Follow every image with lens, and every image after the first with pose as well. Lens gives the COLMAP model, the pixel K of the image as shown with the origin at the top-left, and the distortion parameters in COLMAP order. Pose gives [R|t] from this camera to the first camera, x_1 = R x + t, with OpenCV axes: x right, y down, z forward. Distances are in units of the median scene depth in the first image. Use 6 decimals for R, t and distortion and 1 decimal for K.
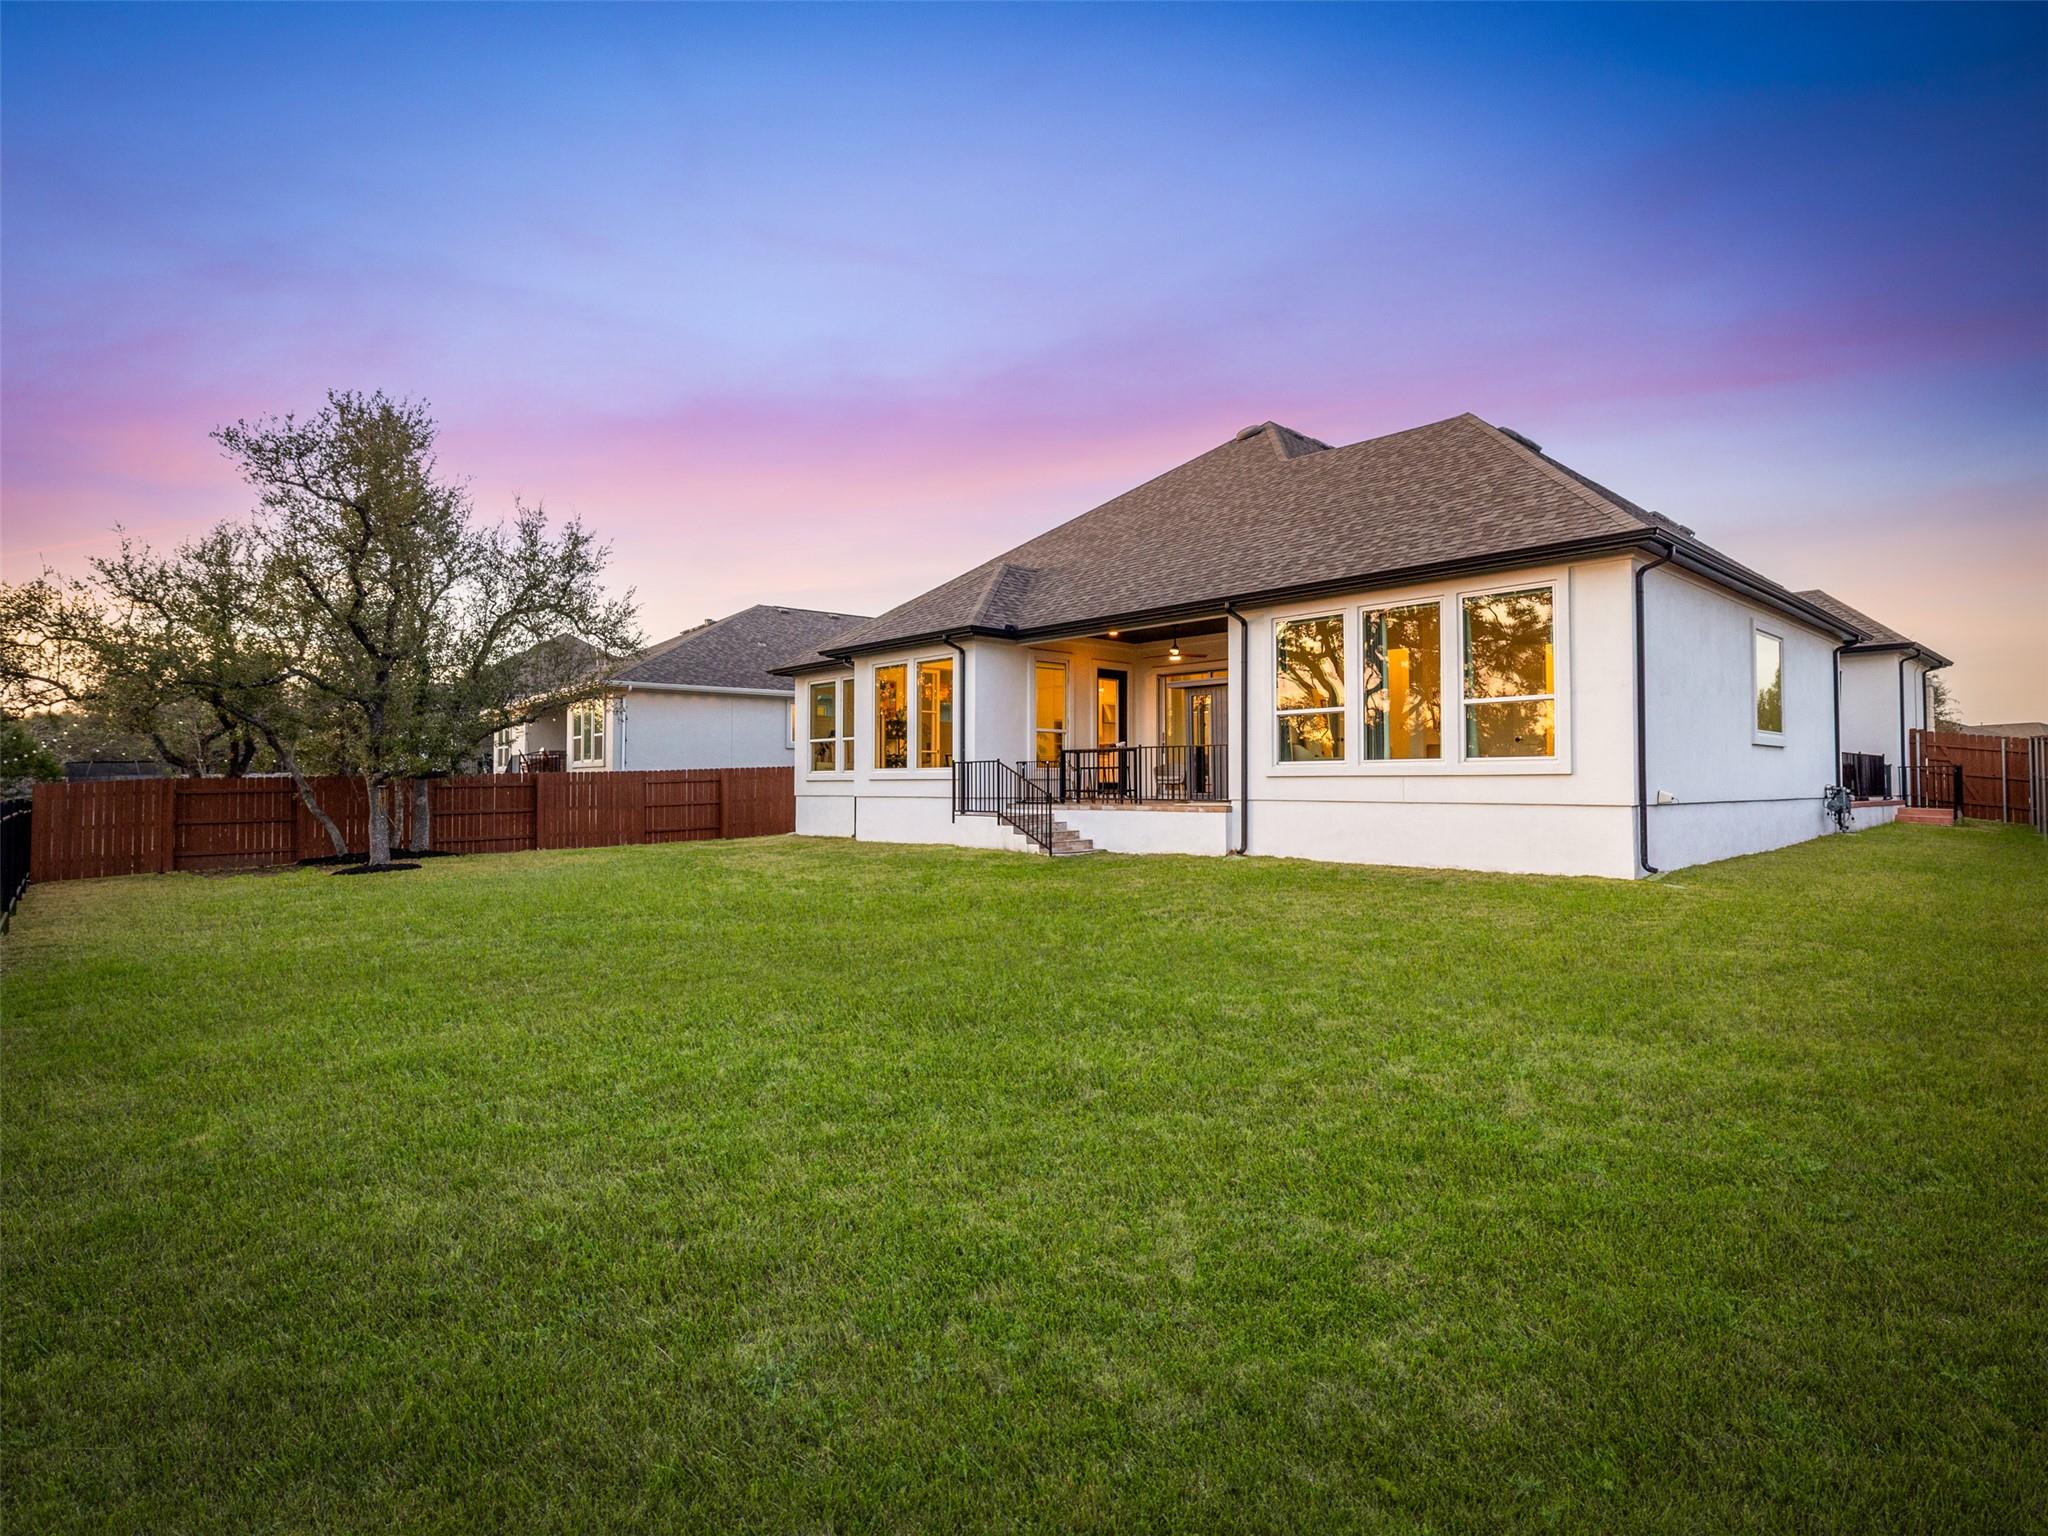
lens RADIAL K [[1036.6, 0, 1024.0], [0, 1036.6, 768.0], [0, 0, 1]] dist [0.000504, 0.000010]
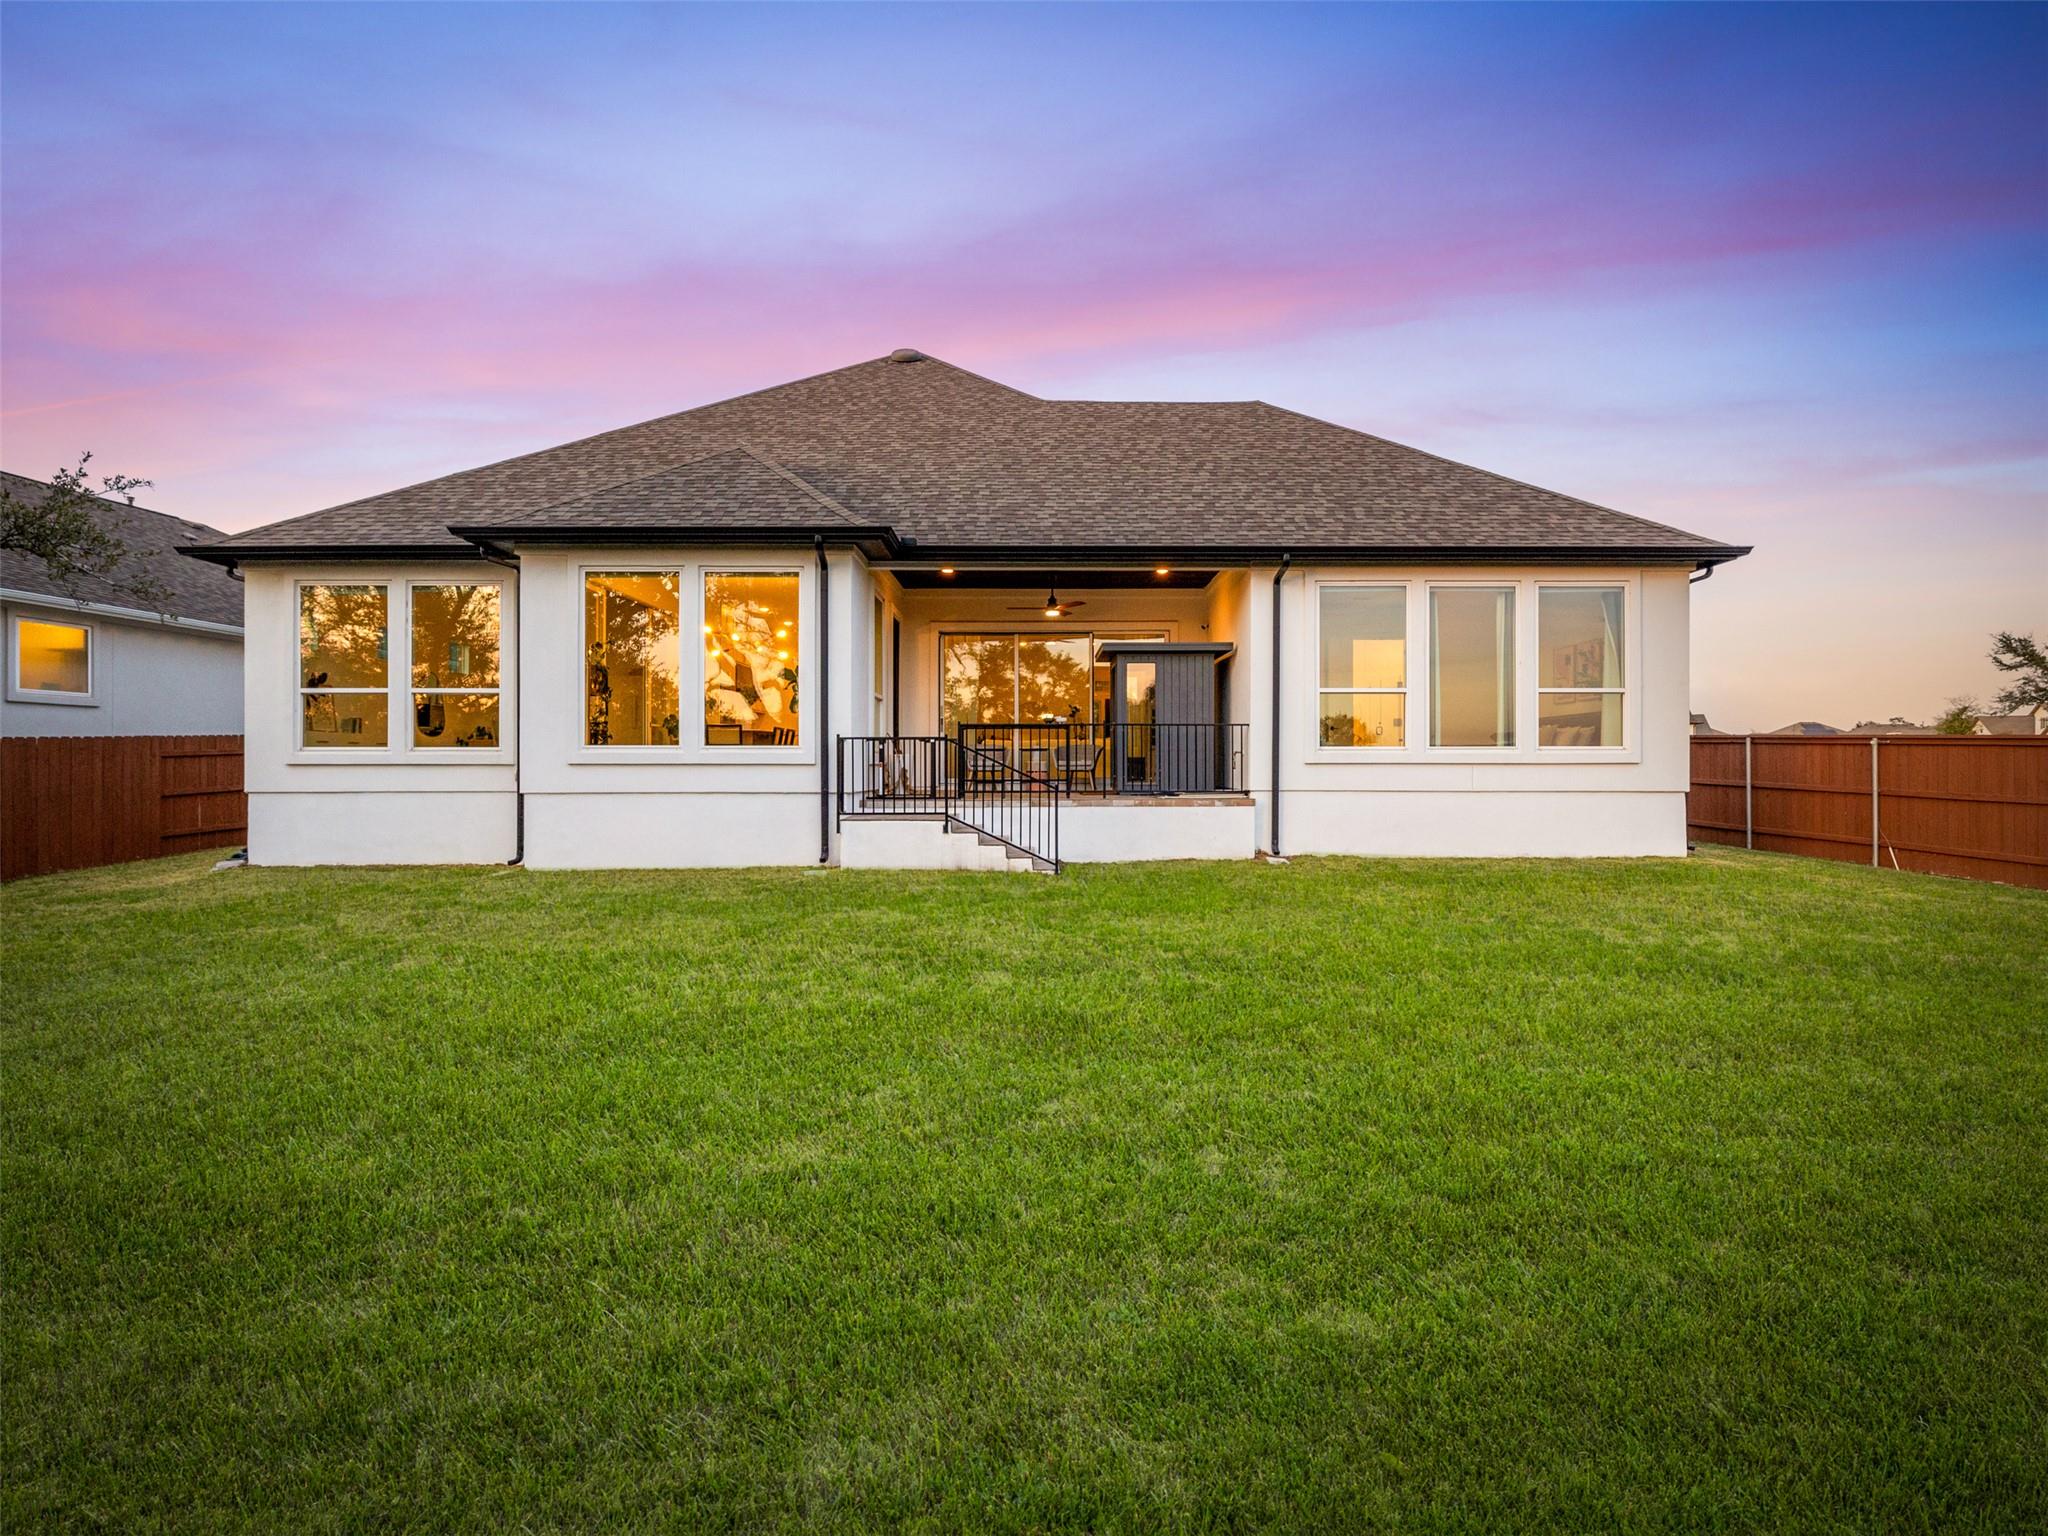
lens RADIAL K [[1068.9, 0, 1024.0], [0, 1068.9, 768.0], [0, 0, 1]] dist [0.000107, 0.000049]
pose [[0.678254, 0.010527, 0.734752, -0.484973], [-0.012582, 0.999917, -0.002711, 0.014232], [-0.734720, -0.007406, 0.678330, 0.482766]]
